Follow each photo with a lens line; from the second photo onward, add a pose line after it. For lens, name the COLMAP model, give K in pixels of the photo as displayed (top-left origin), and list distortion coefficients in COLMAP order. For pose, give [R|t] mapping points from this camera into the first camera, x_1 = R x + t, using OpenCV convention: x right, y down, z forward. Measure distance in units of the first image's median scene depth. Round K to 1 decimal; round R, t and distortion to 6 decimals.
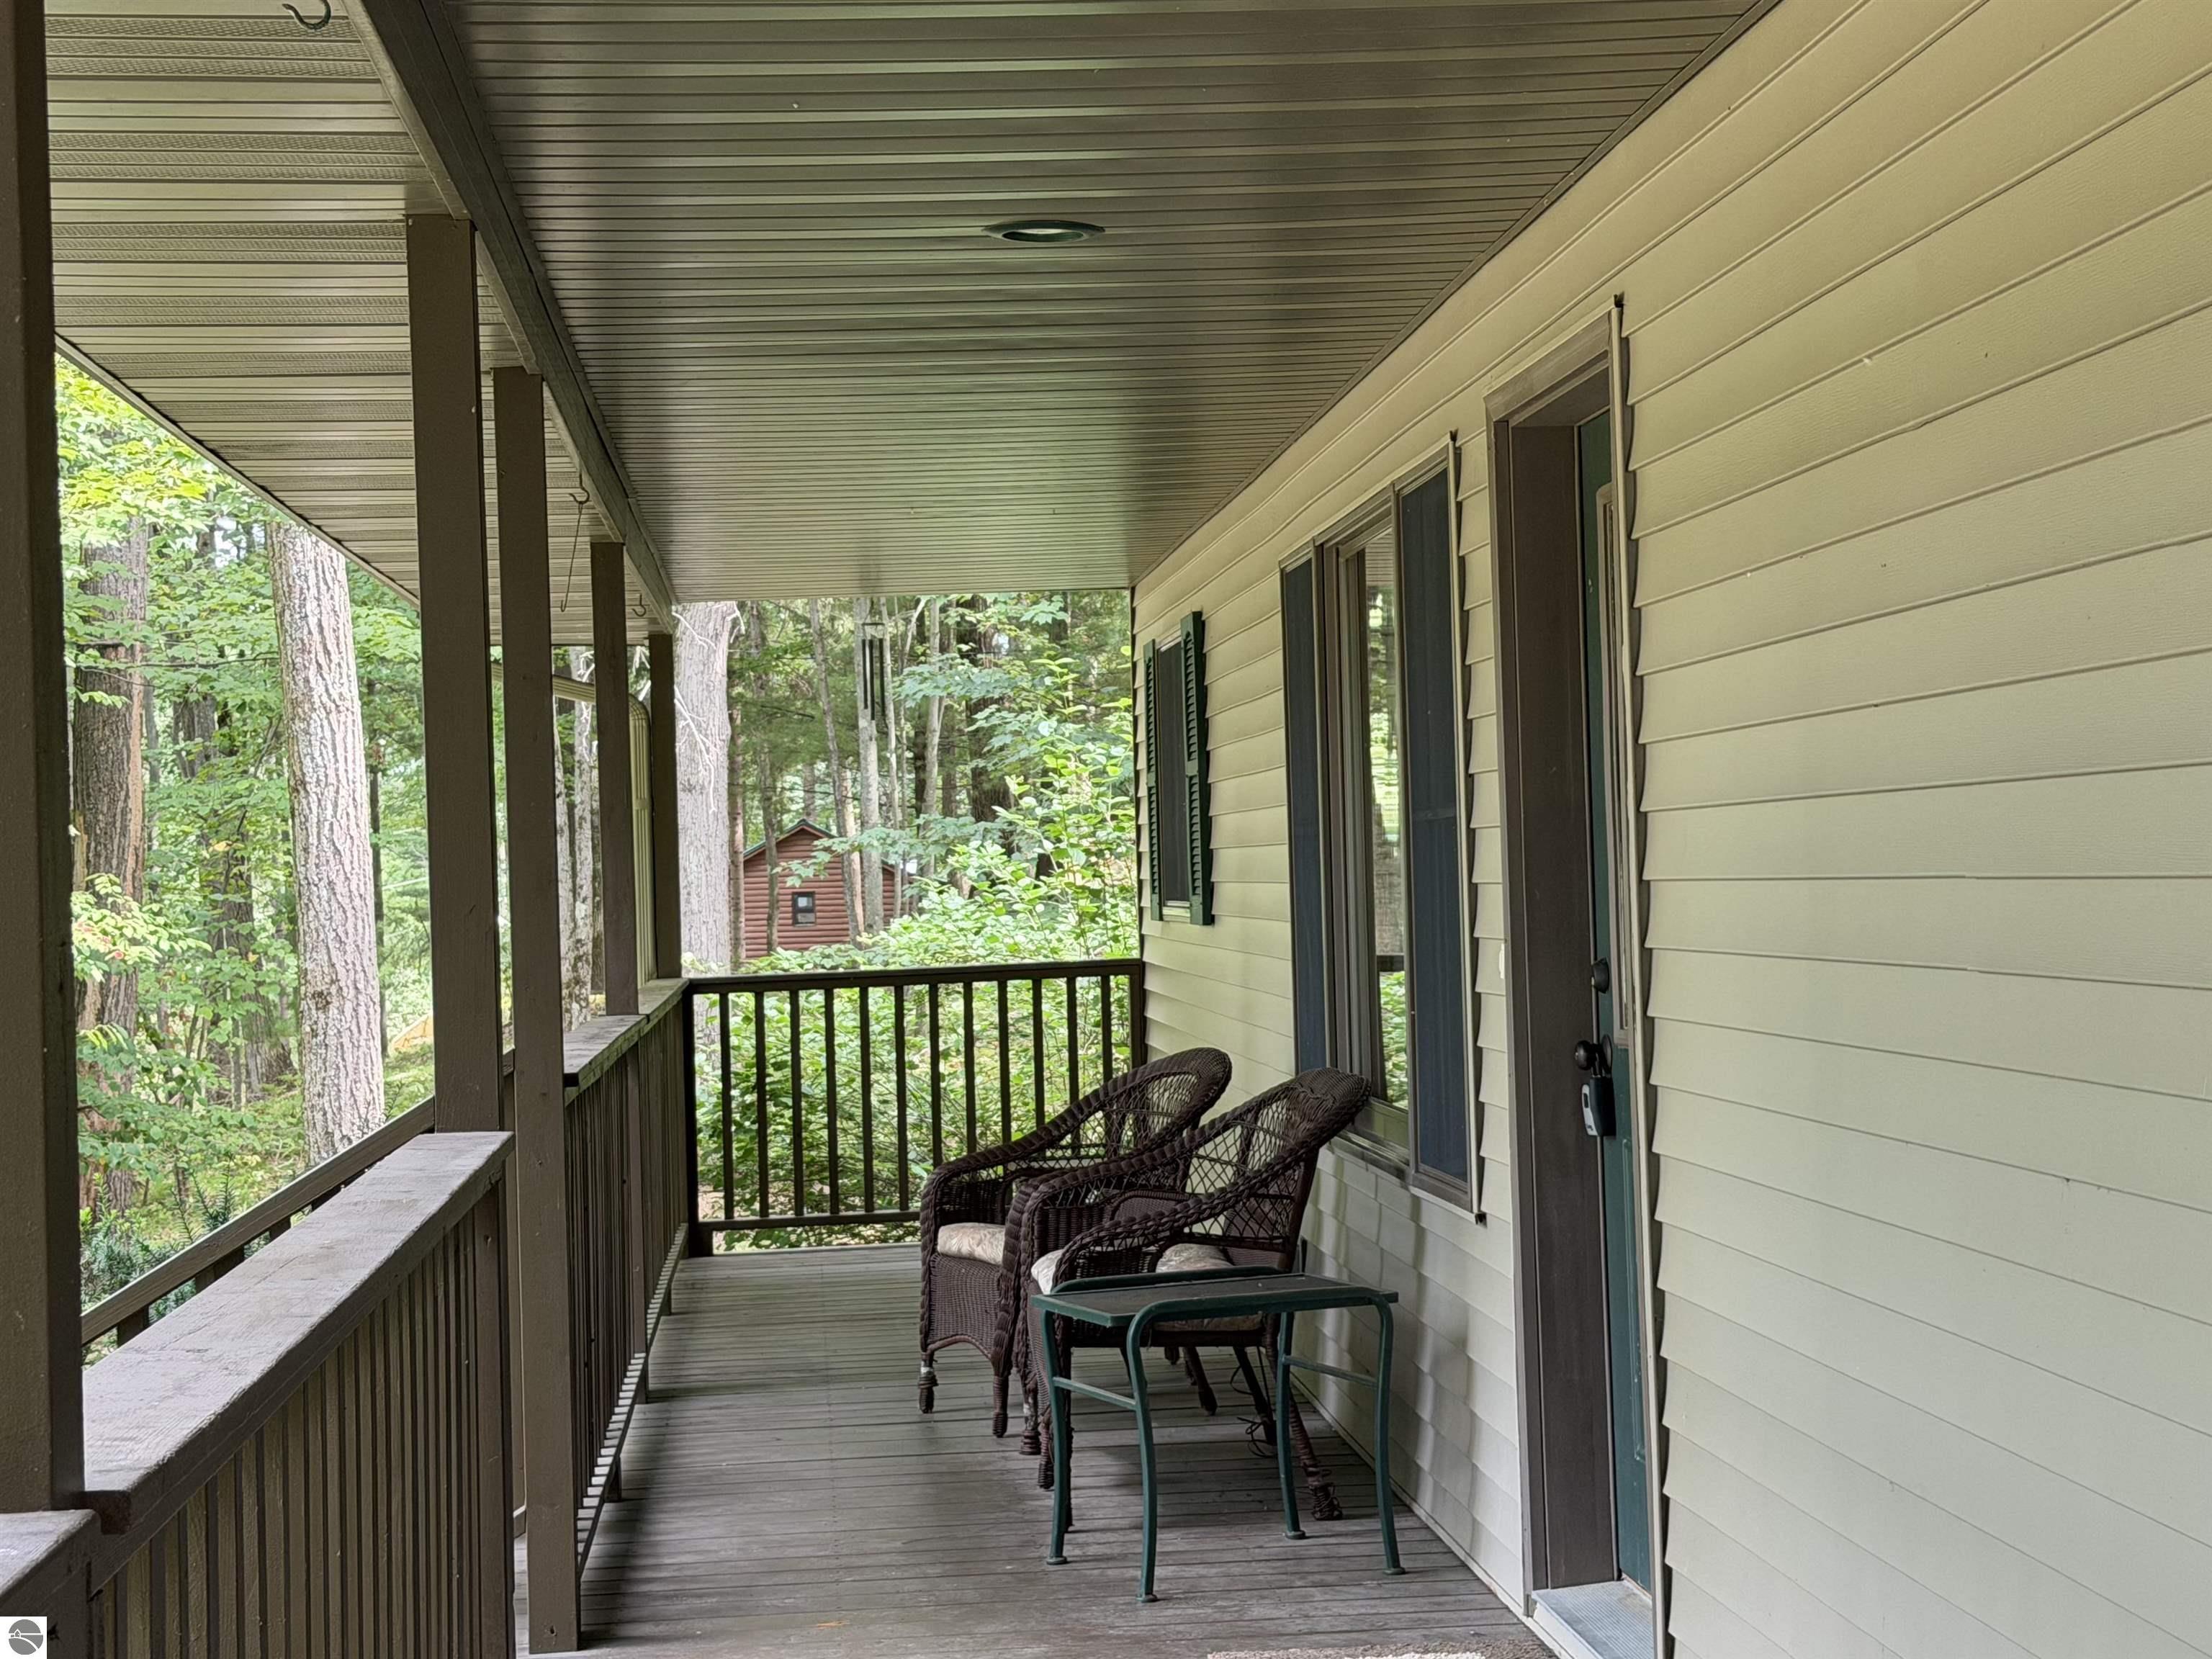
lens RADIAL K [[3686.9, 0, 1107.6], [0, 3686.9, 828.2], [0, 0, 1]] dist [0.031035, 0.000000]
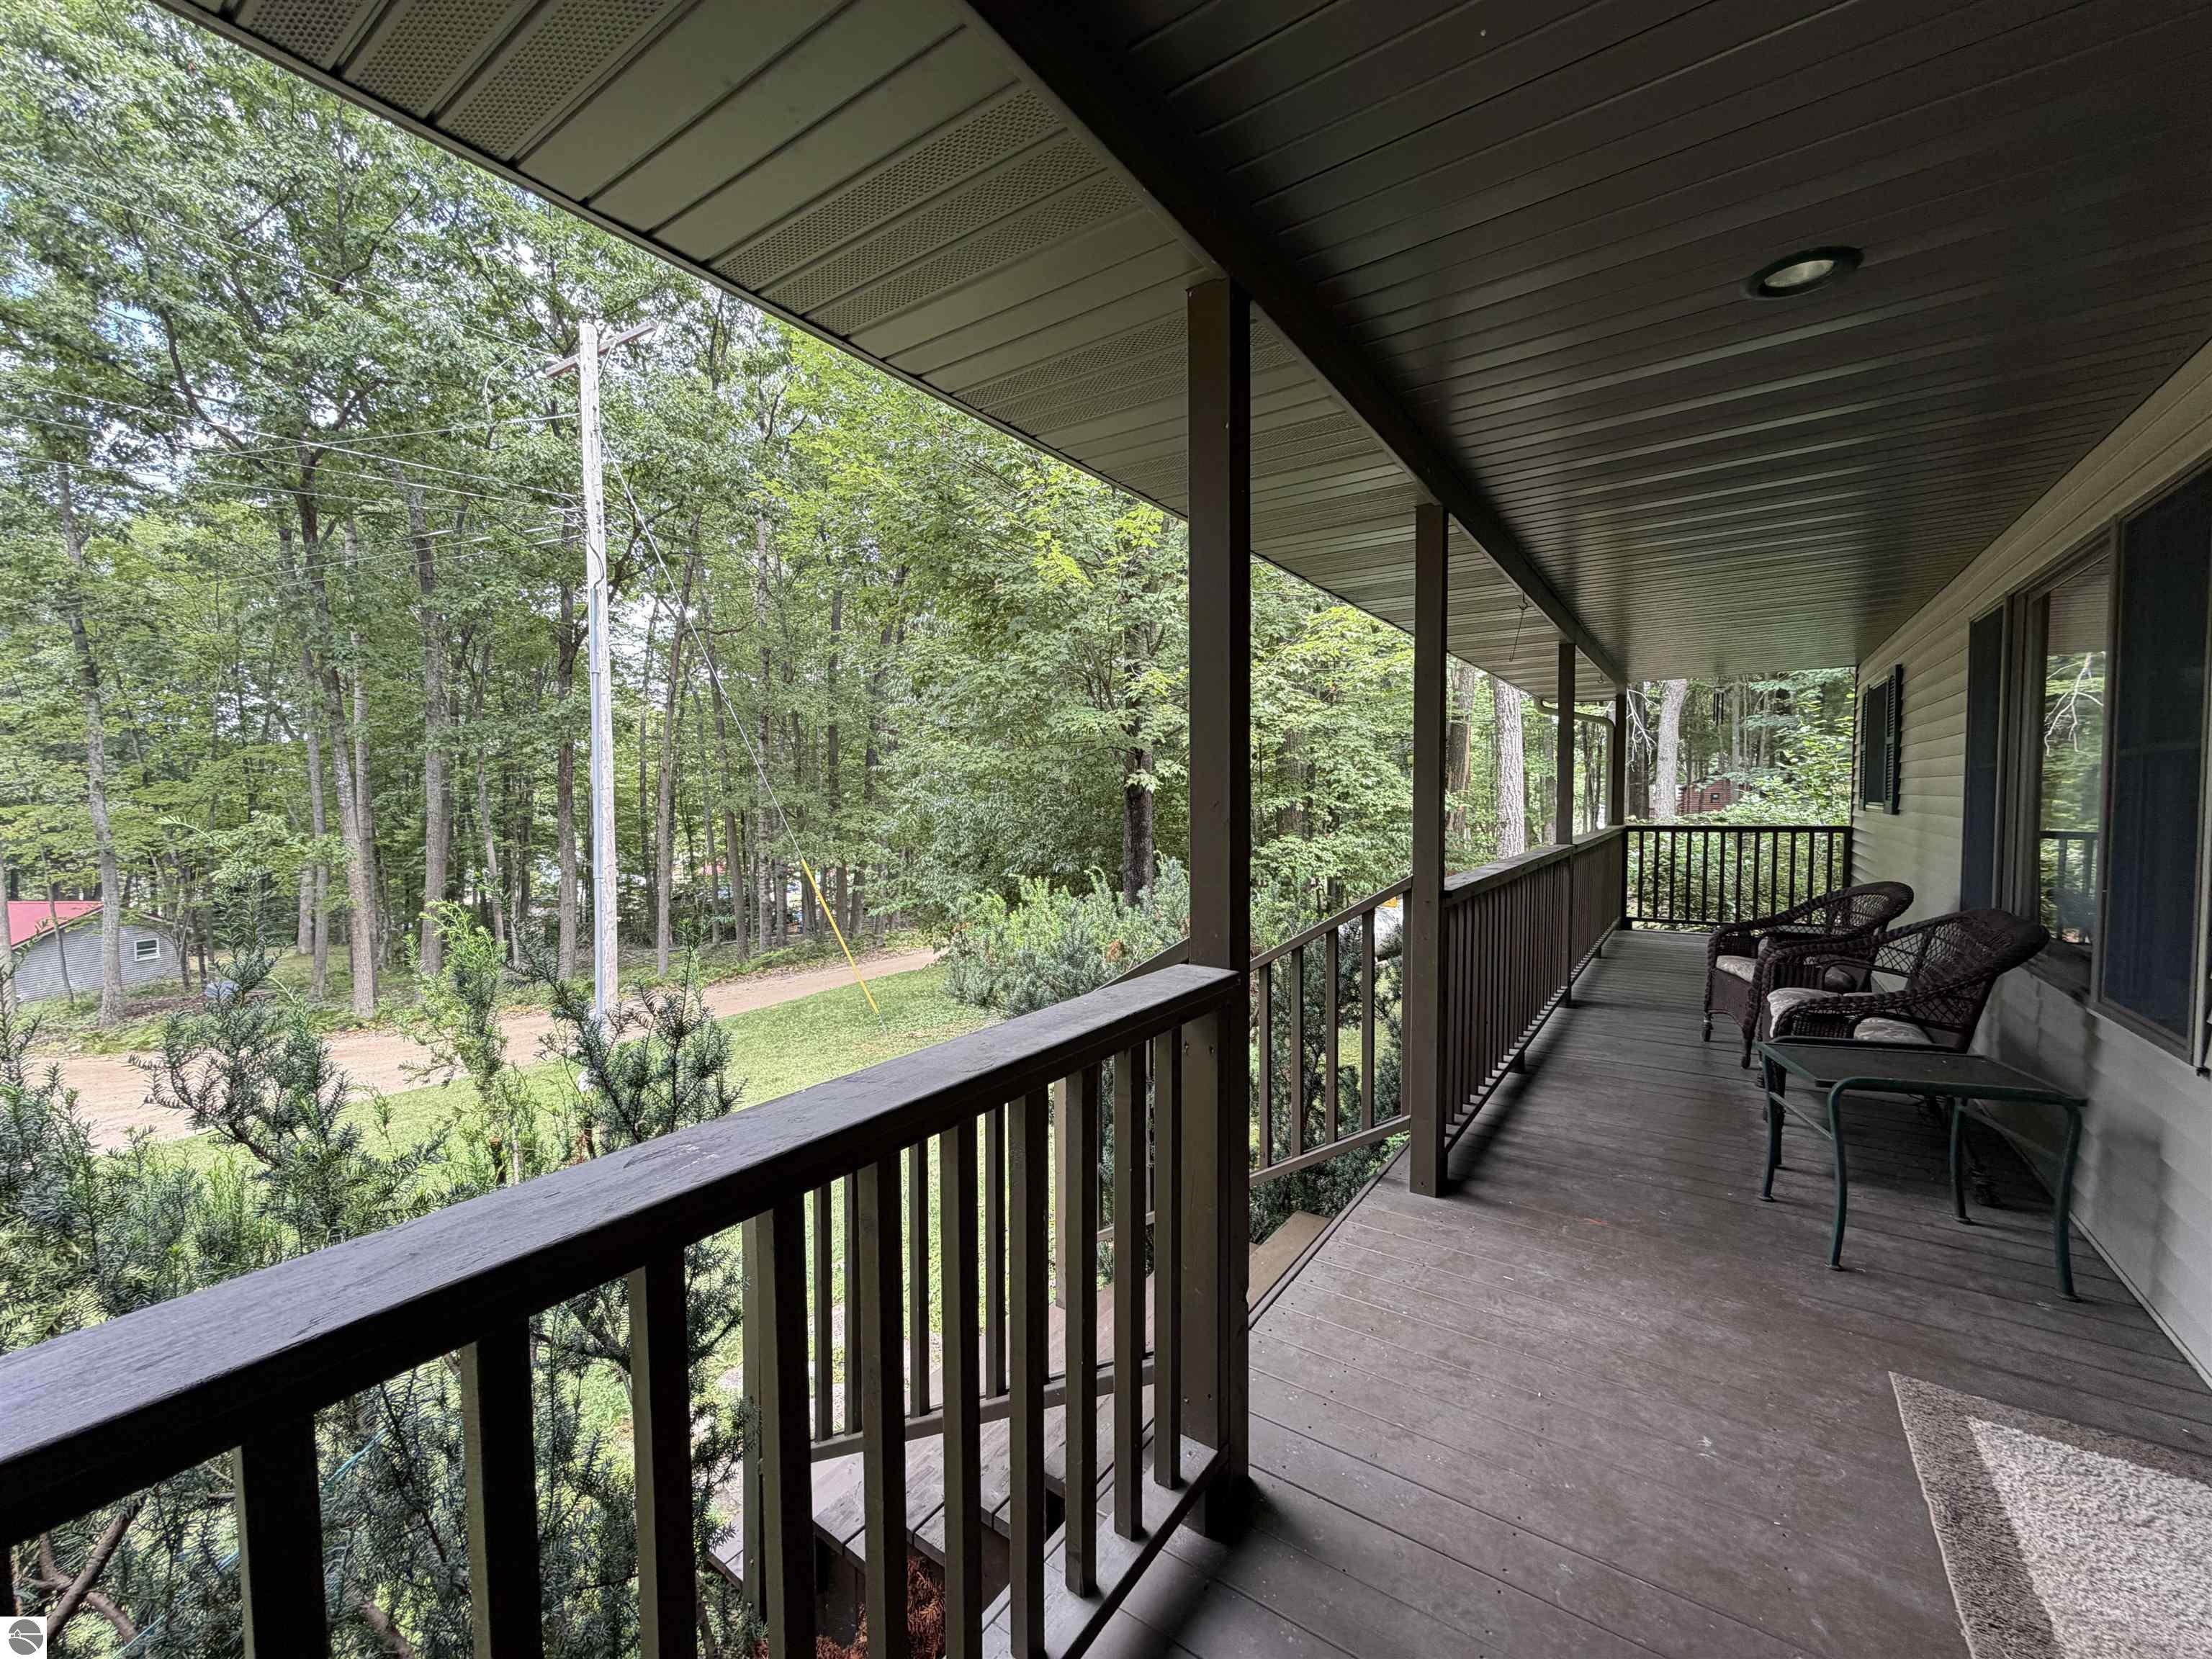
lens RADIAL K [[885.0, 0, 1113.1], [0, 885.0, 830.6], [0, 0, 1]] dist [0.009052, 0.001110]
pose [[0.776270, 0.051263, -0.628313, 0.001288], [-0.009509, 0.997527, 0.069639, 0.004623], [0.630329, -0.048084, 0.774838, 0.365570]]
